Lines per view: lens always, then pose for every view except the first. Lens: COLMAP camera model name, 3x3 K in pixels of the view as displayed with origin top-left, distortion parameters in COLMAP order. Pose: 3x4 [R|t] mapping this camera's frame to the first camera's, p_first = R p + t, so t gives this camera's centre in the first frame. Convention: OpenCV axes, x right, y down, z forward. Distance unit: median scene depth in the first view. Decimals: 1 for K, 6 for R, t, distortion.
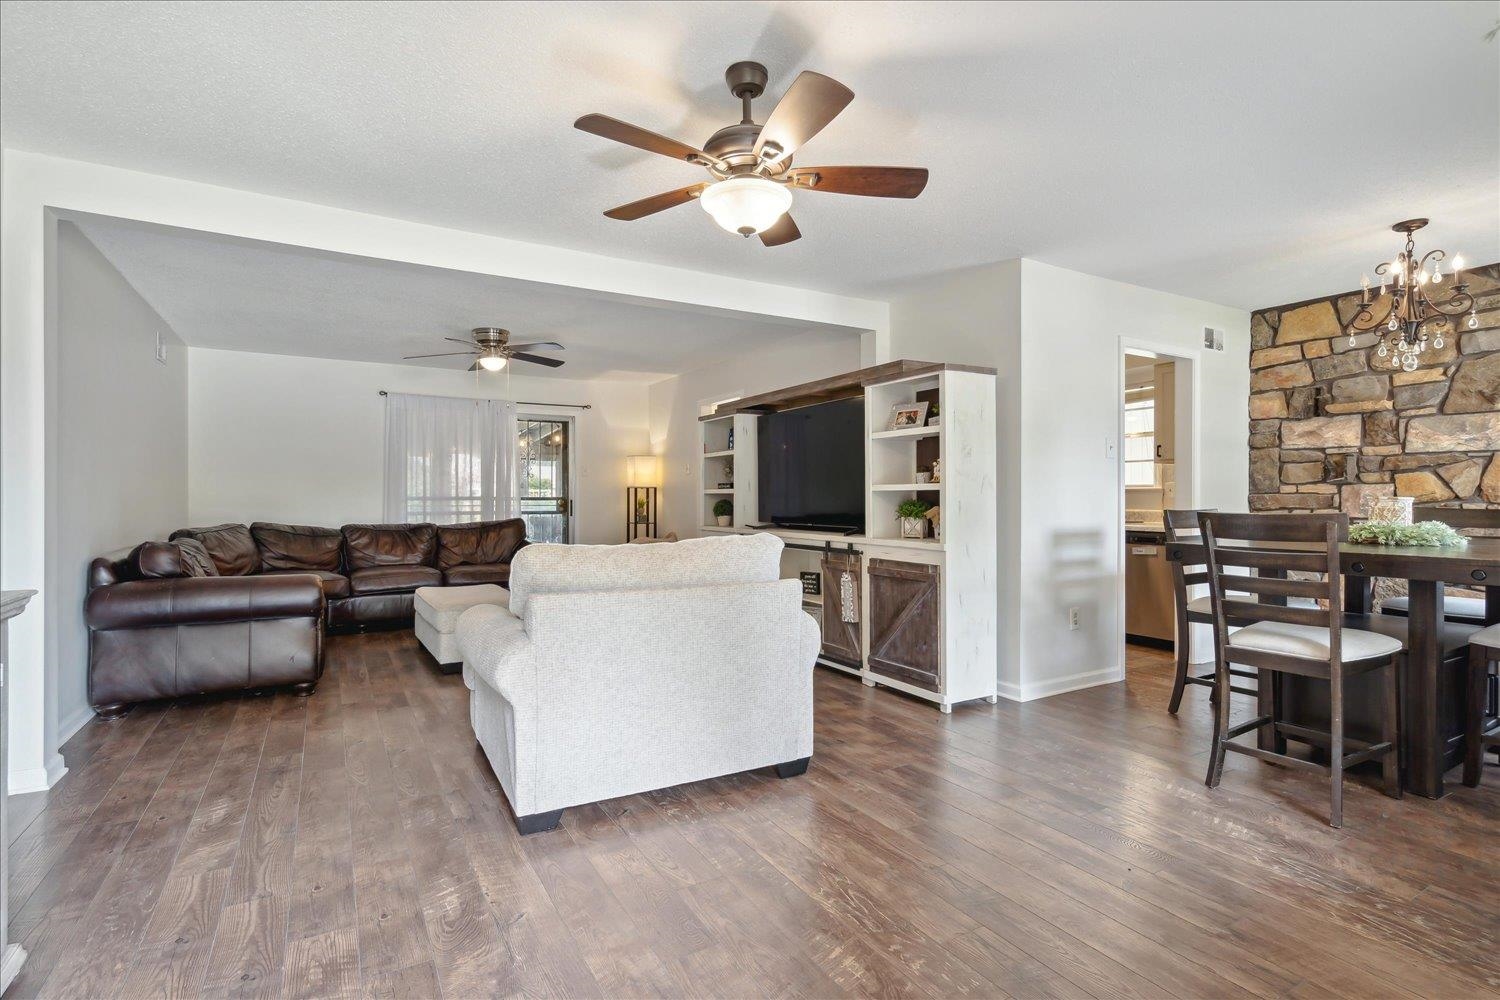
lens RADIAL K [[708.5, 0, 749.0], [0, 708.5, 502.8], [0, 0, 1]] dist [0.001610, 0.000308]
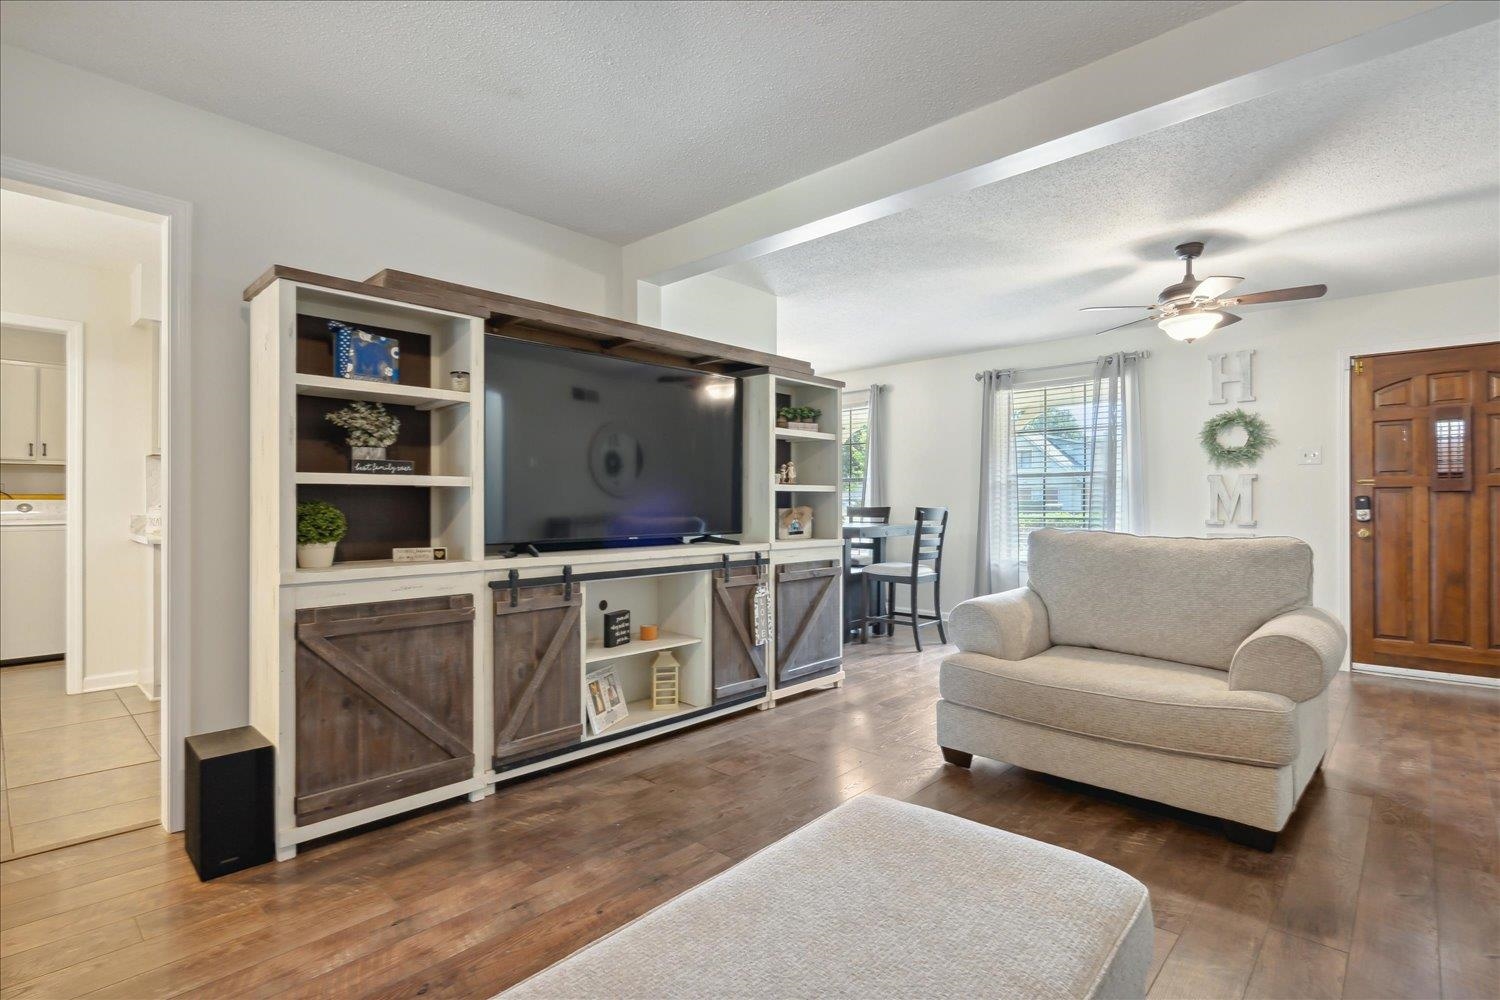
lens RADIAL K [[725.2, 0, 750.0], [0, 725.2, 500.0], [0, 0, 1]] dist [-0.001199, -0.000158]
pose [[-0.287413, 0.008118, 0.957772, -0.647418], [0.006806, 0.999956, -0.006433, 0.001099], [-0.957783, 0.004670, -0.287455, 1.202277]]
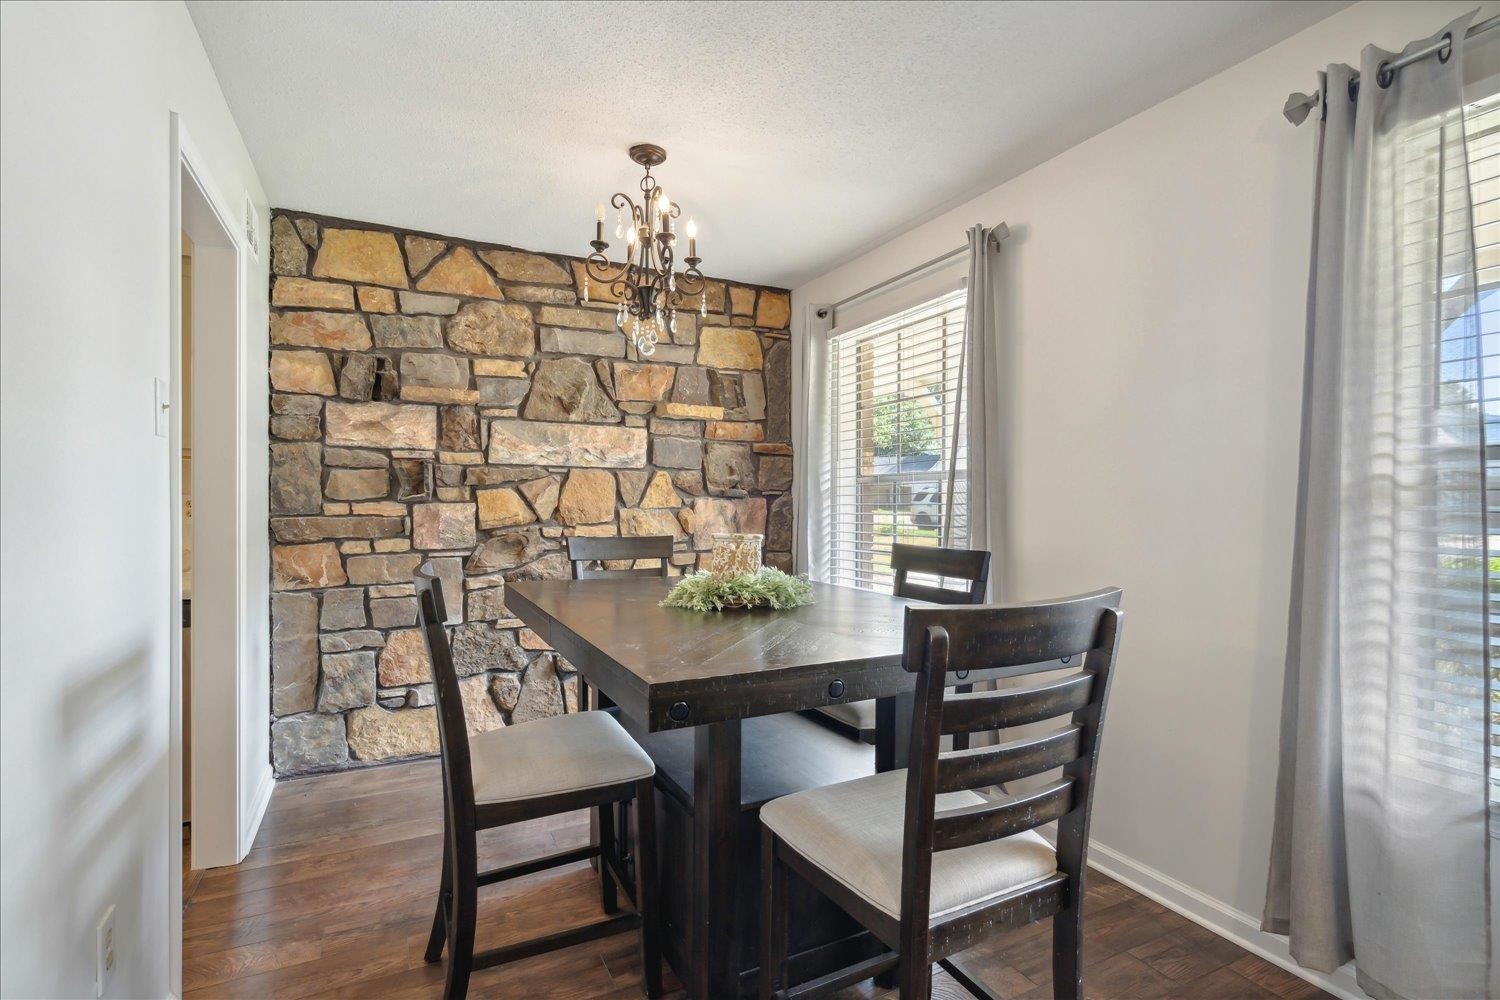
lens RADIAL K [[708.5, 0, 749.0], [0, 708.5, 502.8], [0, 0, 1]] dist [0.001610, 0.000308]
pose [[0.068387, -0.006102, 0.997640, 0.166156], [0.003169, 0.999978, 0.005899, -0.029955], [-0.997654, 0.002758, 0.068404, 0.642302]]
